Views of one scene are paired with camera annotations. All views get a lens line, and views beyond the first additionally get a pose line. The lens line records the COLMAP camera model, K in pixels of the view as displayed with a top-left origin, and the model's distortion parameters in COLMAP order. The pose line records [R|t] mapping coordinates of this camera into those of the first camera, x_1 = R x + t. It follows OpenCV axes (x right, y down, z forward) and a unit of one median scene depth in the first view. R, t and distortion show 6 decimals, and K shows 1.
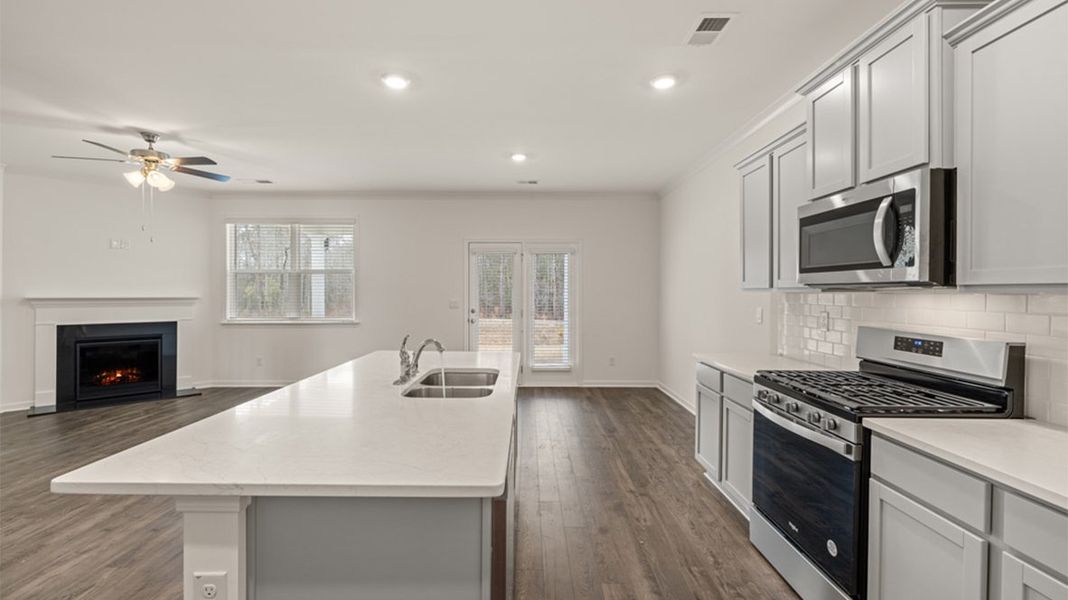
lens RADIAL K [[449.1, 0, 530.2], [0, 449.1, 294.4], [0, 0, 1]] dist [0.001797, -0.000804]
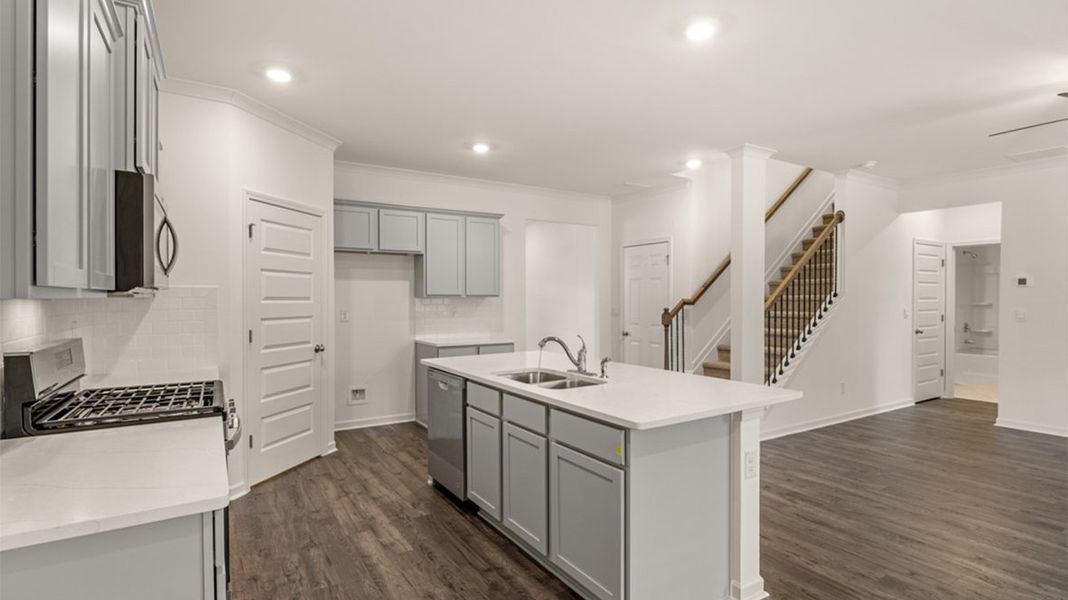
lens RADIAL K [[520.4, 0, 531.1], [0, 520.4, 302.2], [0, 0, 1]] dist [-0.003292, 0.000039]
pose [[-0.849895, 0.001155, -0.526952, 0.239719], [-0.006023, 0.999911, 0.011907, -0.004965], [0.526918, 0.013294, -0.849812, 0.906535]]
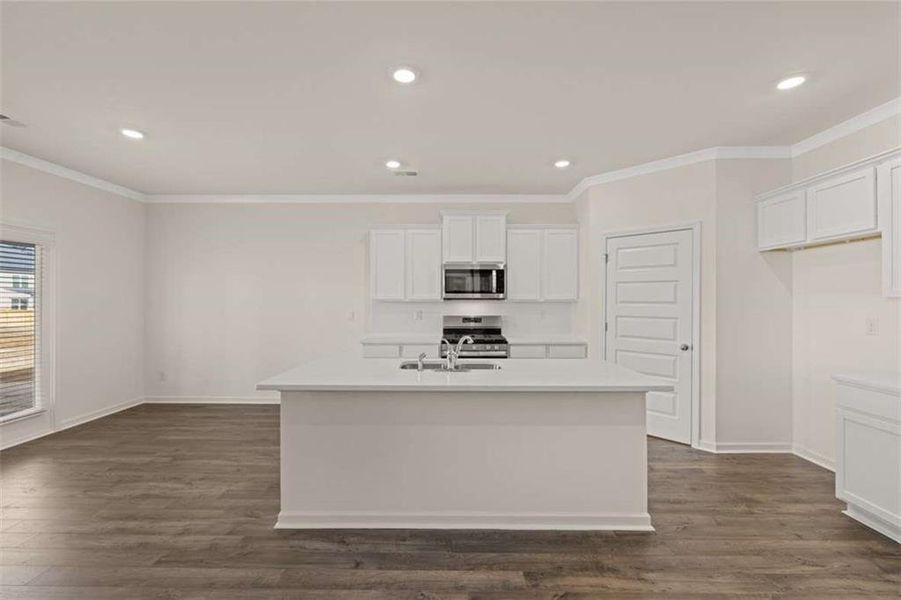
lens RADIAL K [[377.3, 0, 449.5], [0, 377.3, 299.7], [0, 0, 1]] dist [-0.001892, -0.000389]
pose [[0.013227, -0.000211, 0.999912, -0.595769], [0.004492, 0.999990, 0.000151, -0.006626], [-0.999902, 0.004489, 0.013228, 0.430763]]
